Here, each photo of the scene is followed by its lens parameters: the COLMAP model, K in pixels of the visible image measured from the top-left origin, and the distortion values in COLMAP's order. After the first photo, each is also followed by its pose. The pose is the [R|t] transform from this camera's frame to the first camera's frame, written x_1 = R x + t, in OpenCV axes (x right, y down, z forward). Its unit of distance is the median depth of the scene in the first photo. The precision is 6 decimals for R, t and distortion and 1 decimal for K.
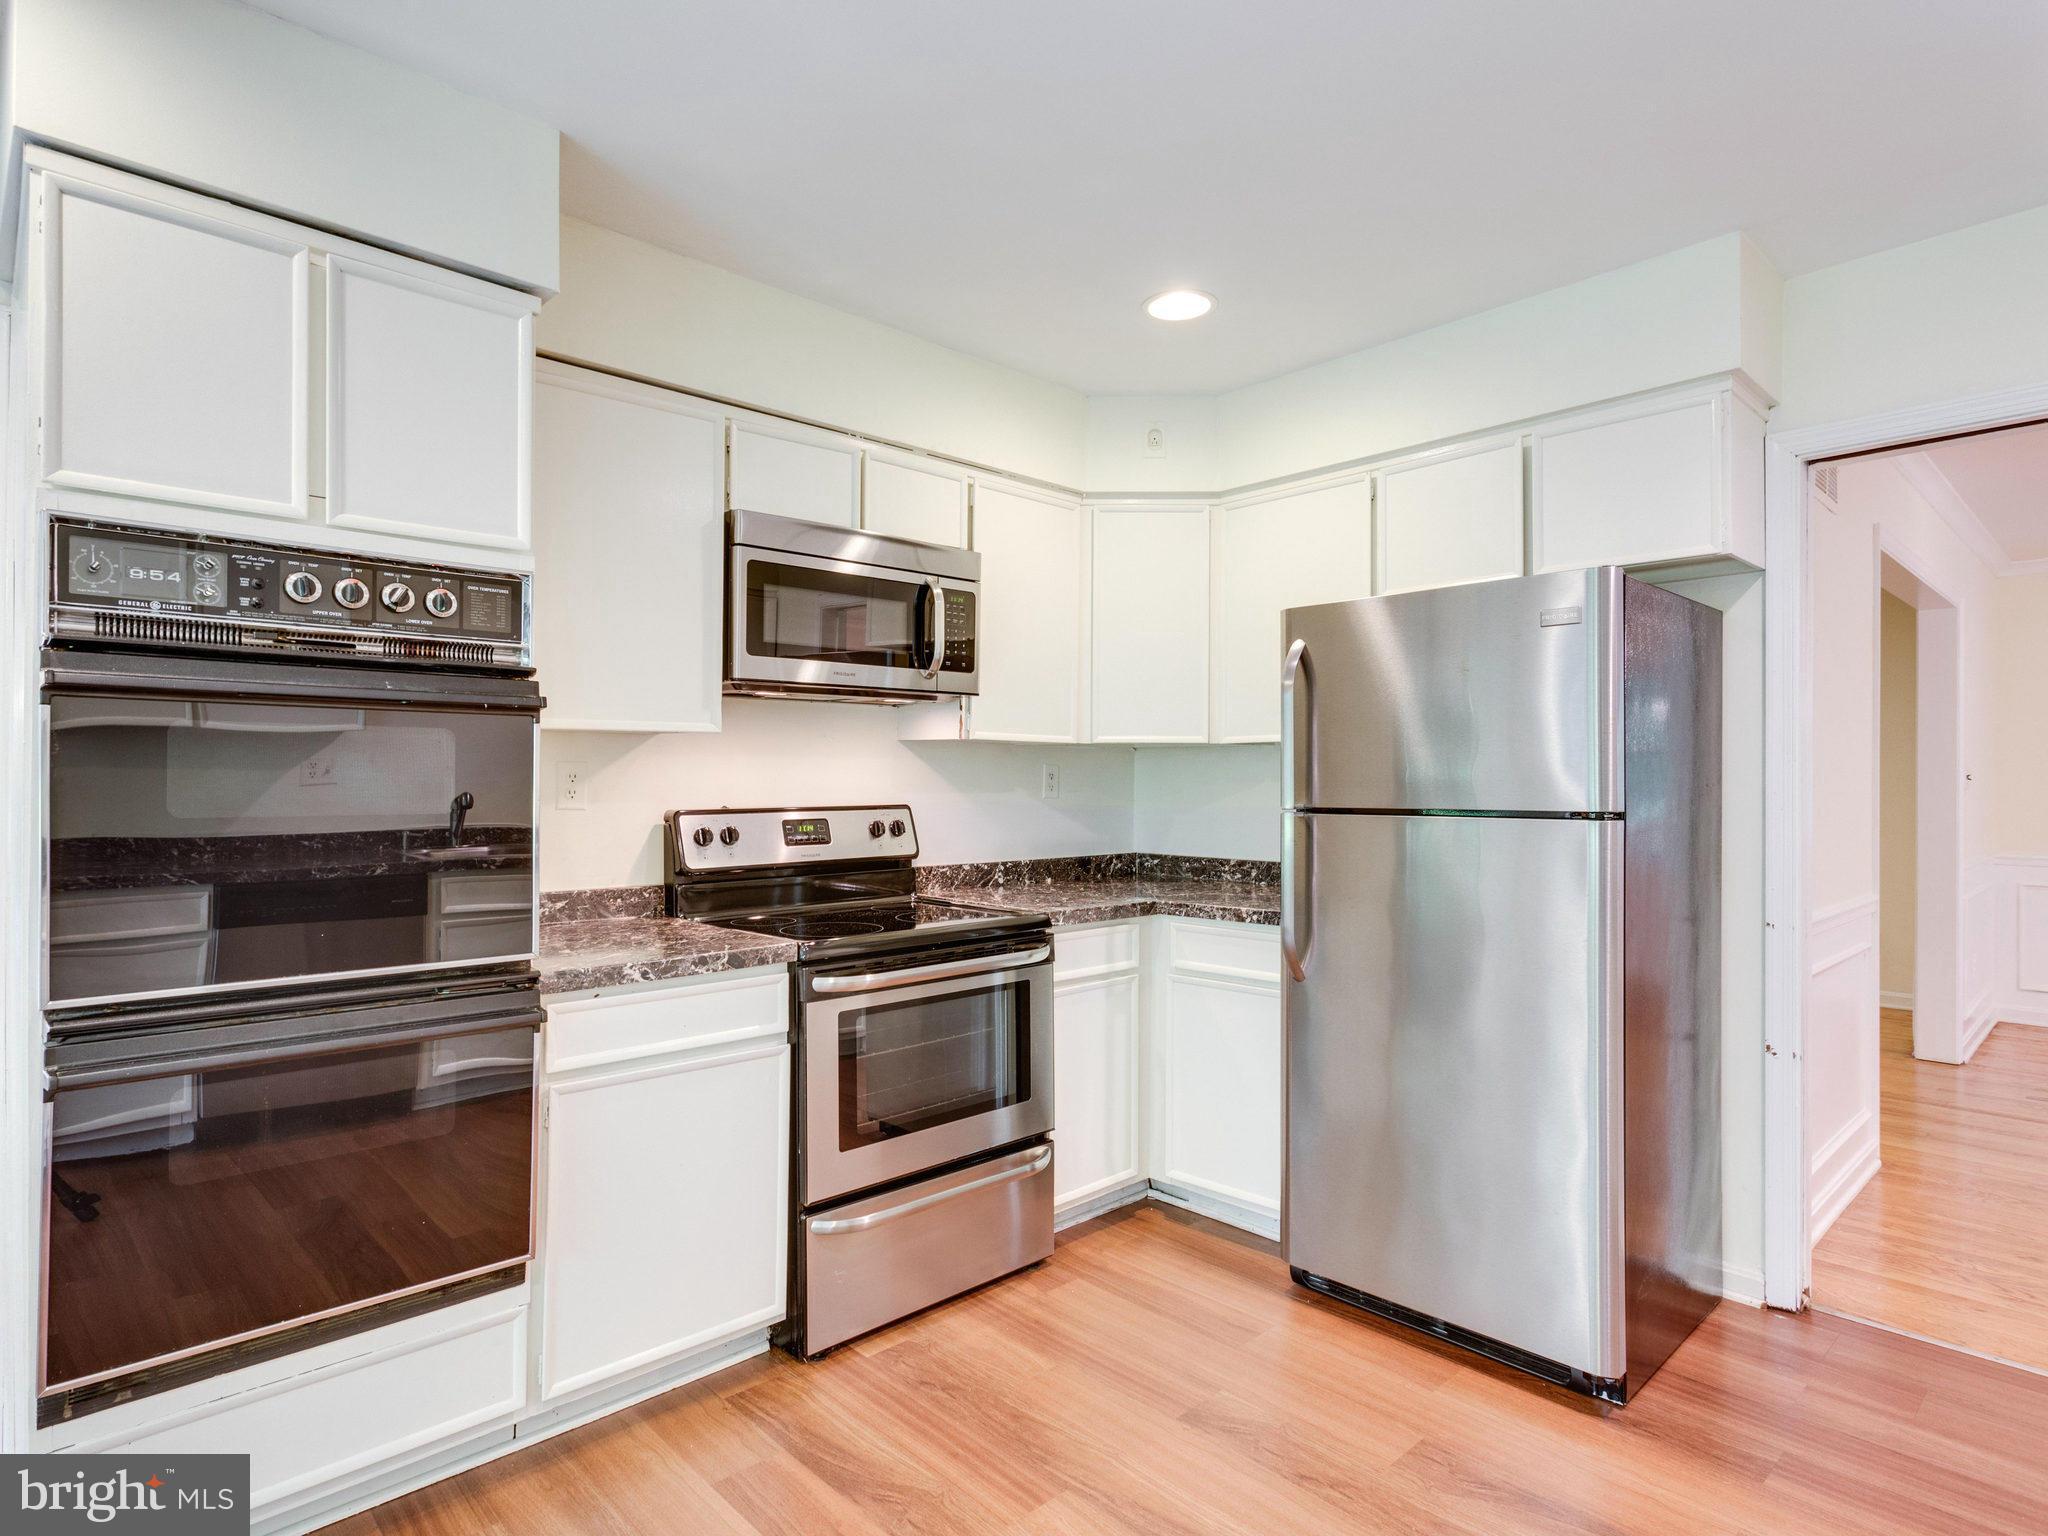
lens RADIAL K [[1101.2, 0, 992.1], [0, 1101.2, 788.5], [0, 0, 1]] dist [-0.000553, -0.000623]
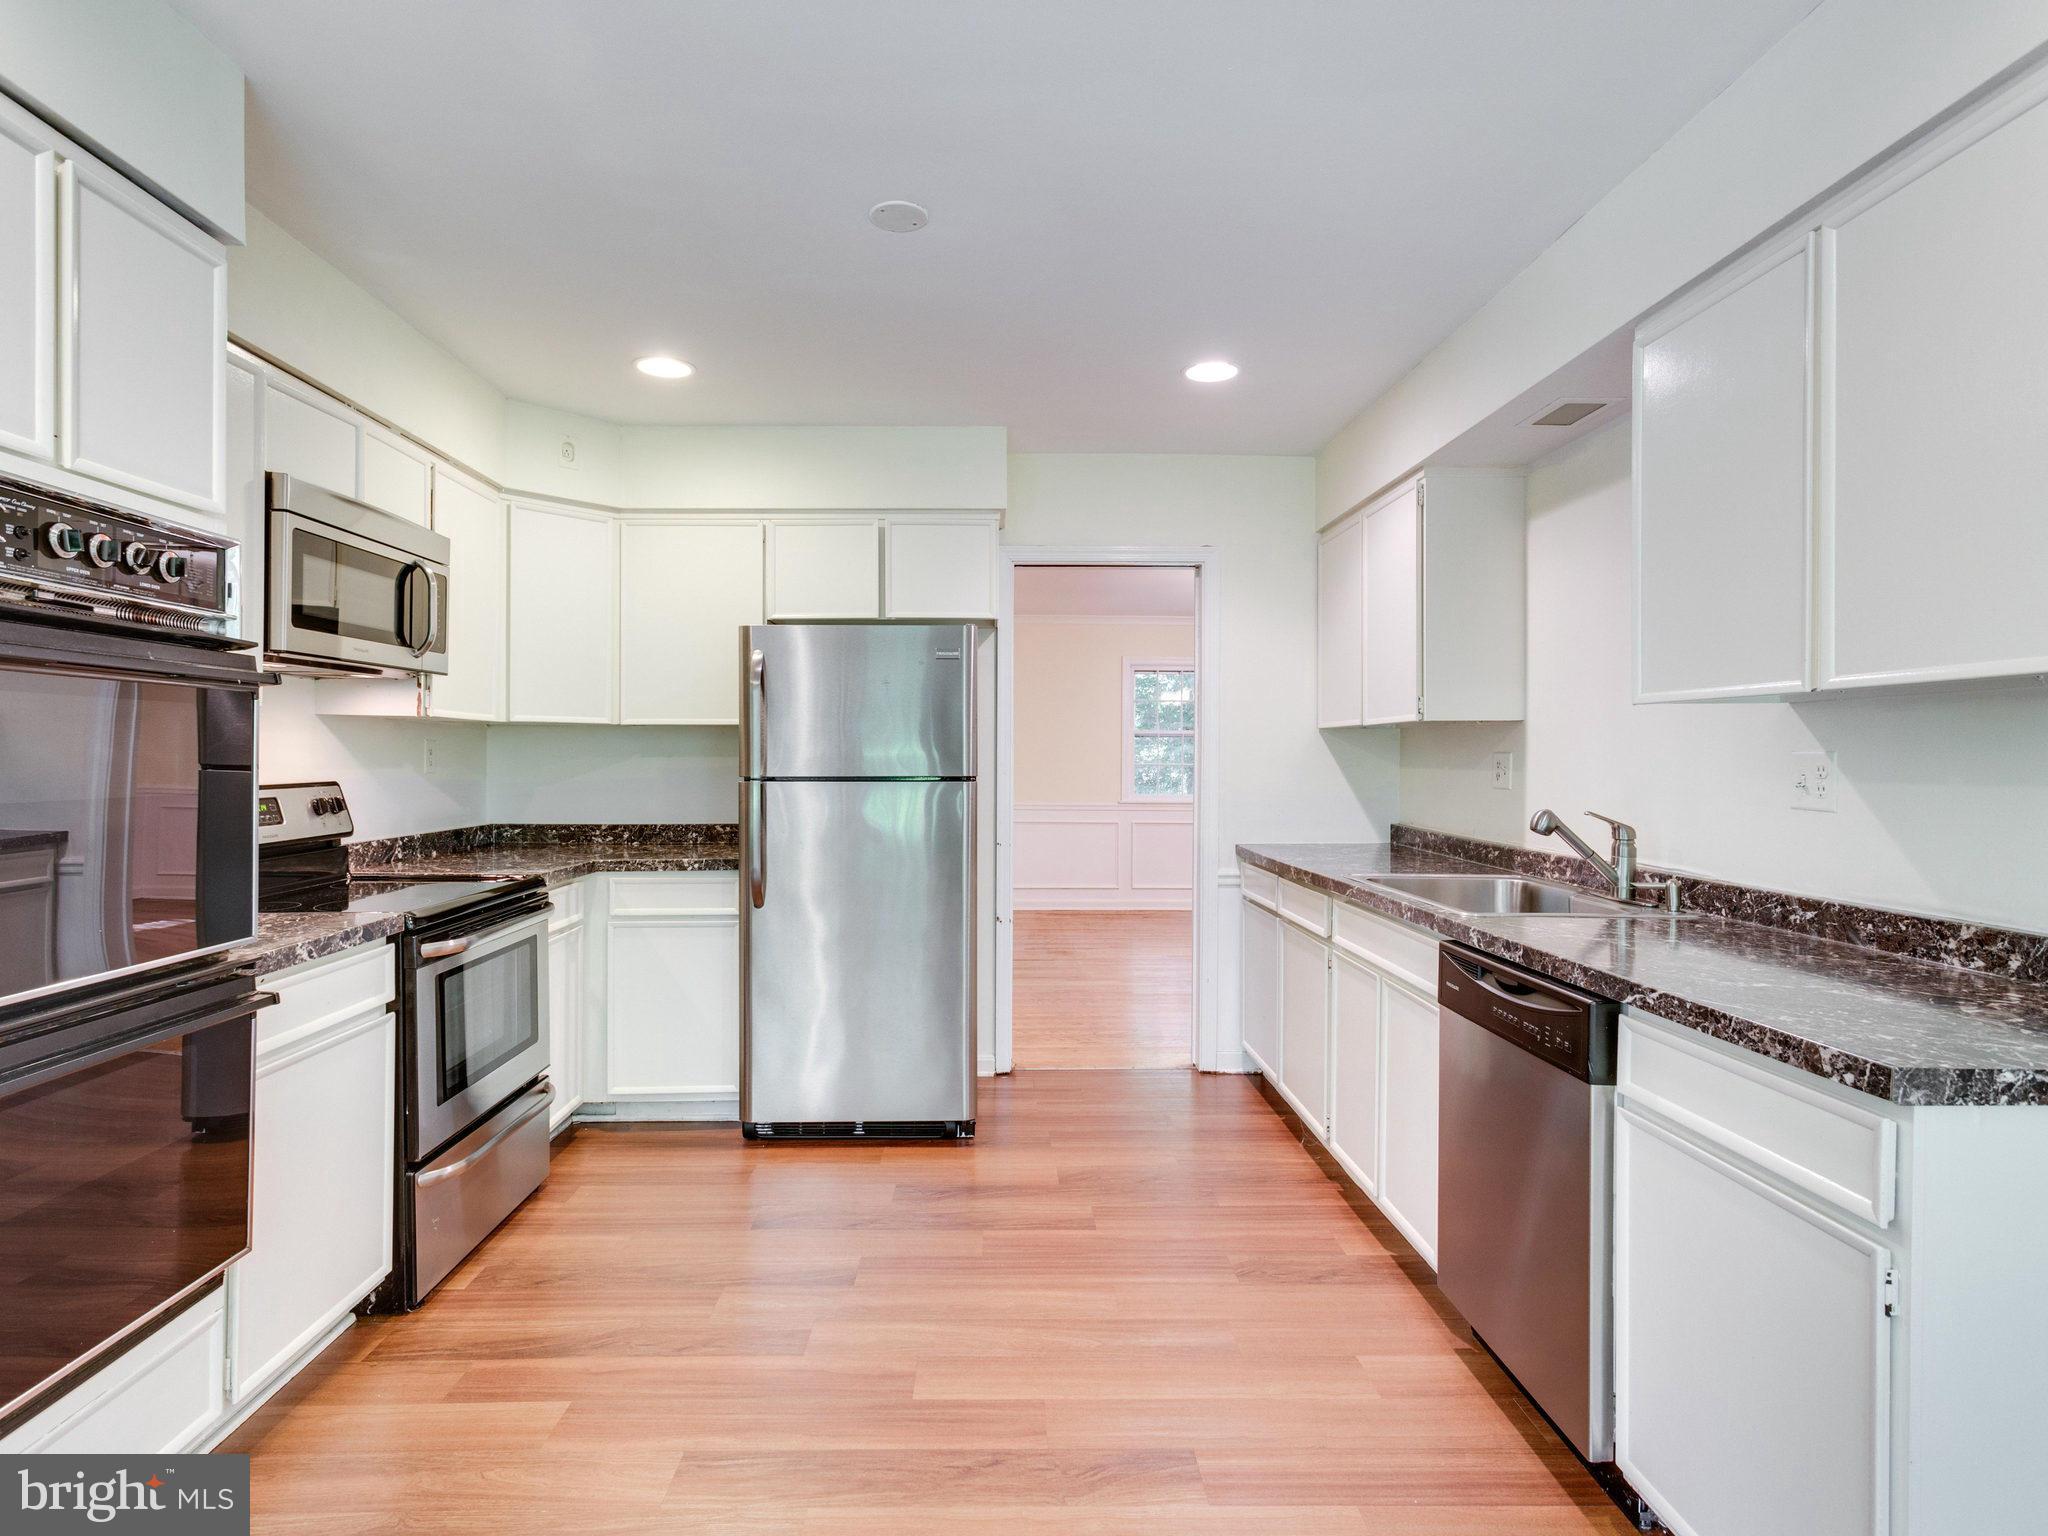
lens RADIAL K [[1101.2, 0, 992.1], [0, 1101.2, 788.5], [0, 0, 1]] dist [-0.000553, -0.000623]
pose [[0.668226, -0.021246, 0.743655, -0.490816], [0.002580, 0.999652, 0.026242, -0.003176], [-0.743954, -0.015617, 0.668048, -0.091394]]
